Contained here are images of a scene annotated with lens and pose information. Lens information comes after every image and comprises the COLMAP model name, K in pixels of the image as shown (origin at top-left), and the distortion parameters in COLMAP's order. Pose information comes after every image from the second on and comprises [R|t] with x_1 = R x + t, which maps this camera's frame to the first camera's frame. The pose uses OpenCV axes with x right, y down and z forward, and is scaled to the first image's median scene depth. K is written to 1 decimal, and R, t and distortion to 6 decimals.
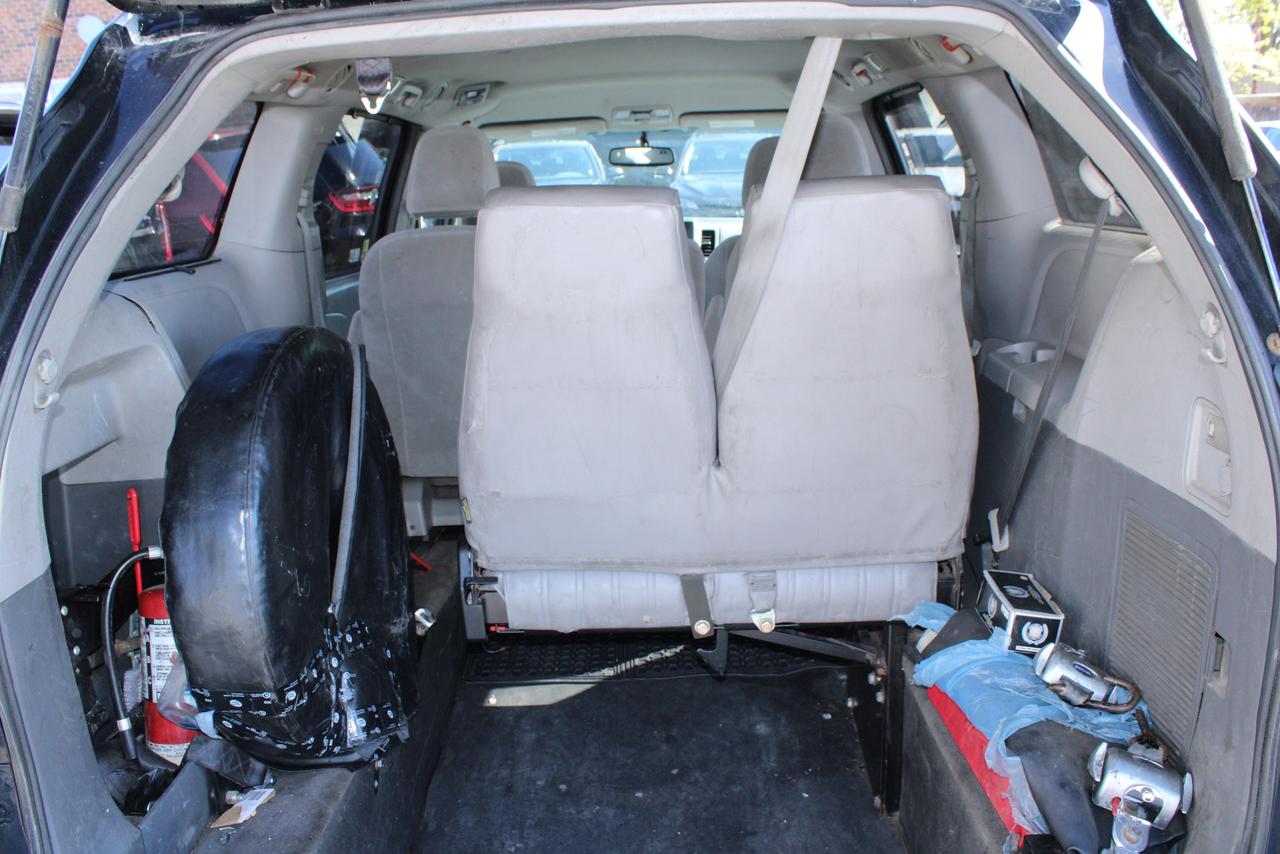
lens RADIAL K [[1054.1, 0, 637.7], [0, 1054.1, 433.3], [0, 0, 1]] dist [-0.144930, 0.086299]
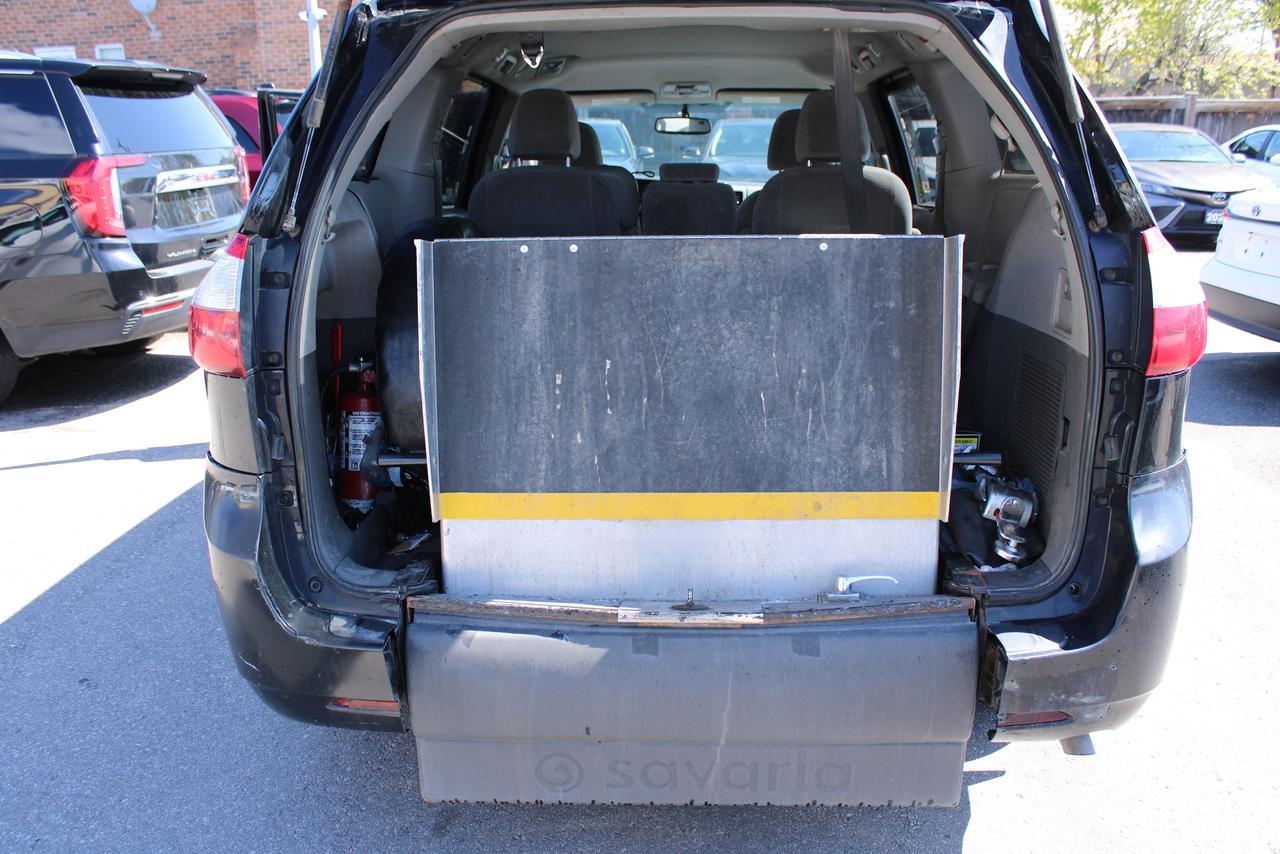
lens RADIAL K [[1075.9, 0, 630.8], [0, 1075.9, 431.9], [0, 0, 1]] dist [-0.162255, 0.122682]
pose [[0.999070, 0.039756, -0.016668, -0.044688], [-0.039672, 0.999199, 0.005319, 0.156781], [0.016866, -0.004652, 0.999847, -0.413376]]
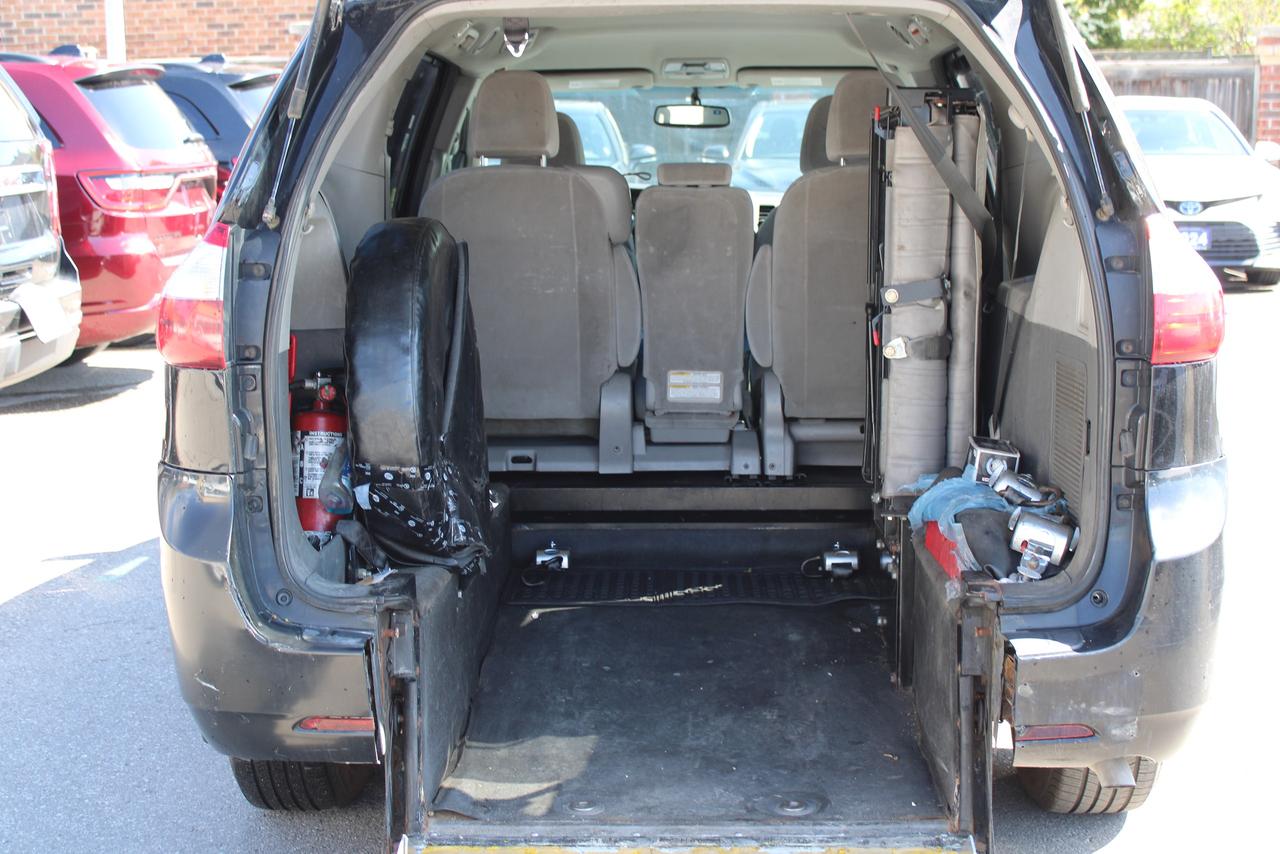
lens RADIAL K [[1873.6, 0, 648.7], [0, 1873.6, 434.0], [0, 0, 1]] dist [-0.044670, 0.000000]
pose [[0.999355, 0.035244, -0.006817, -0.026670], [-0.035765, 0.993868, -0.104634, 0.343683], [0.003087, 0.104810, 0.994487, -1.102225]]
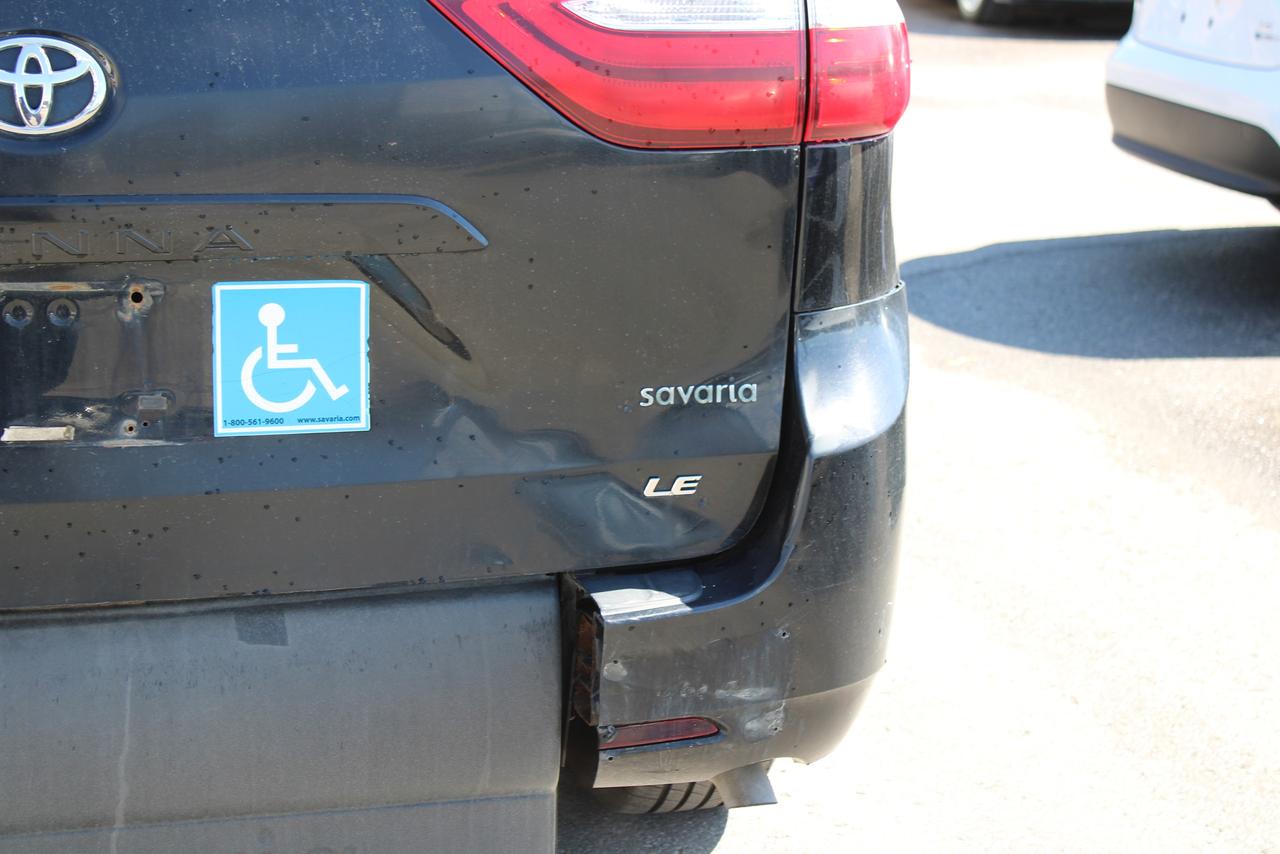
lens RADIAL K [[2517.8, 0, 641.6], [0, 2517.8, 424.6], [0, 0, 1]] dist [0.041713, 0.000000]
pose [[0.966965, 0.005364, 0.254854, -0.036979], [0.002241, 0.999561, -0.029538, 0.289869], [-0.254900, 0.029133, 0.966528, -0.781312]]
